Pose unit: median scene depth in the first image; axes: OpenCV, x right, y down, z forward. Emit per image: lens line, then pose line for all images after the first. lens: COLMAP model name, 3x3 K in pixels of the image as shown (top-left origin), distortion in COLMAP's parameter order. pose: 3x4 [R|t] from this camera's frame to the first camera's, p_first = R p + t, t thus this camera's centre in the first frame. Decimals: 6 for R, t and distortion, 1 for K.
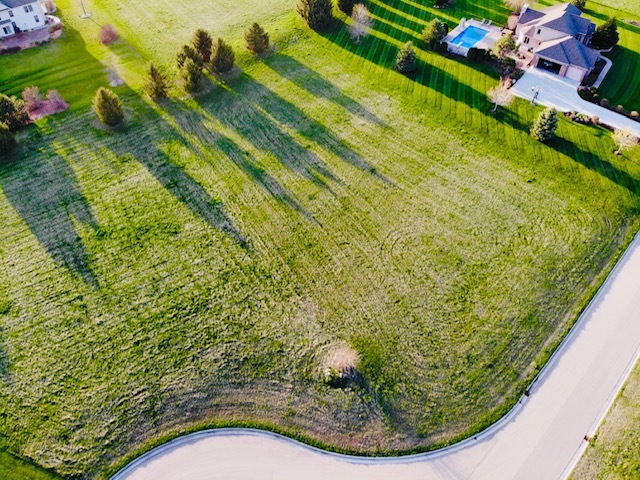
lens RADIAL K [[470.3, 0, 318.9], [0, 470.3, 237.1], [0, 0, 1]] dist [0.051243, -0.159632]
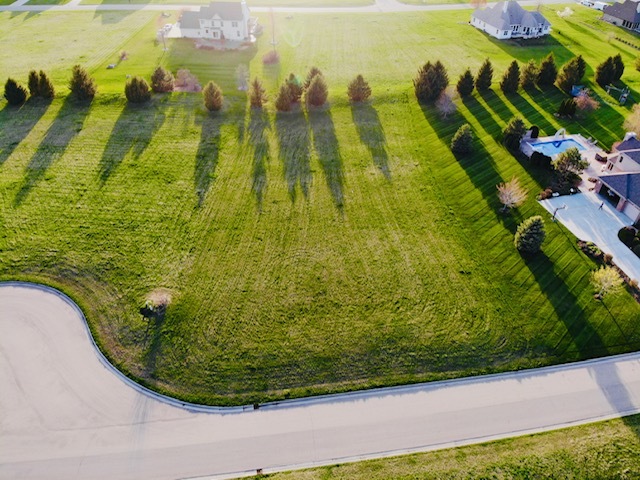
lens RADIAL K [[468.2, 0, 319.0], [0, 468.2, 235.8], [0, 0, 1]] dist [0.108657, -0.272335]
pose [[0.800014, 0.392348, -0.453917, 0.616074], [-0.460793, 0.886313, -0.046039, -0.007288], [0.384249, 0.245993, 0.889854, 0.034276]]
